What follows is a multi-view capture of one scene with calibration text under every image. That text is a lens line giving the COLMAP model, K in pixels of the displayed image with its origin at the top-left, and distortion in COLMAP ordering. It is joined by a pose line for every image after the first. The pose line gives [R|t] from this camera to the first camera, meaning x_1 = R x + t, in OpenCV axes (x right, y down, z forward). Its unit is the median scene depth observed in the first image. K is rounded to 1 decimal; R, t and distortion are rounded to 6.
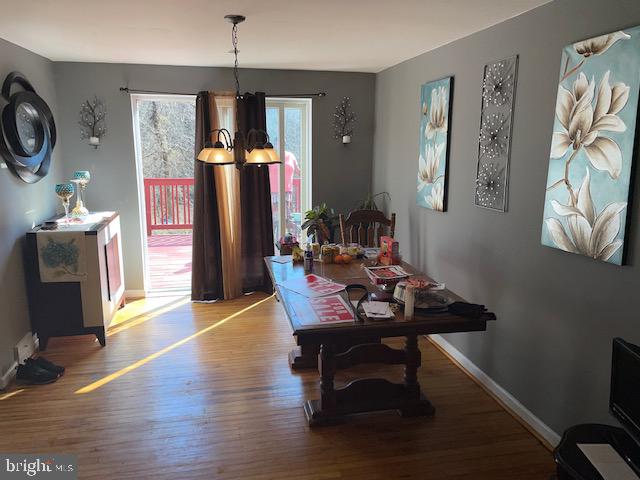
lens RADIAL K [[483.7, 0, 320.5], [0, 483.7, 231.2], [0, 0, 1]] dist [0.093943, -0.128683]
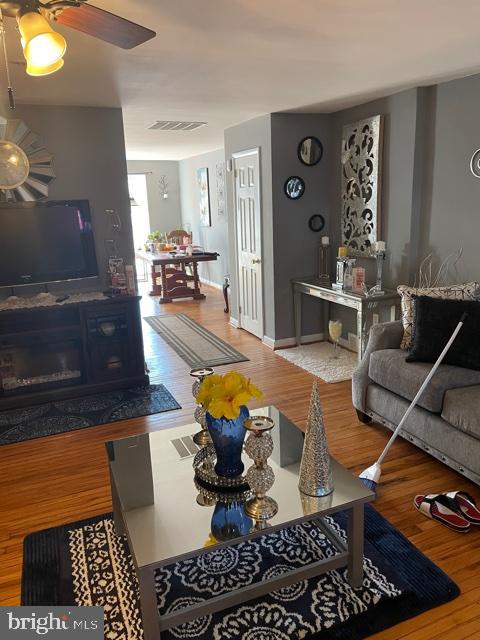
lens RADIAL K [[483.7, 0, 239.9], [0, 483.7, 307.9], [0, 0, 1]] dist [0.093943, -0.128683]
pose [[0.981037, -0.082340, 0.175460, -0.068318], [0.074258, 0.995874, 0.052153, 0.364509], [-0.179030, -0.038134, 0.983104, -2.034119]]
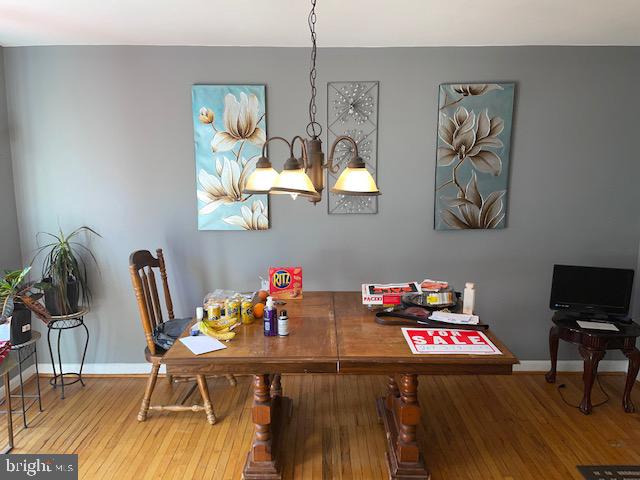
lens RADIAL K [[483.7, 0, 320.5], [0, 483.7, 231.2], [0, 0, 1]] dist [0.093943, -0.128683]
pose [[0.207583, -0.162518, 0.964623, -0.914156], [0.178782, 0.975797, 0.125927, -0.199565], [-0.961741, 0.146317, 0.231615, 1.021752]]
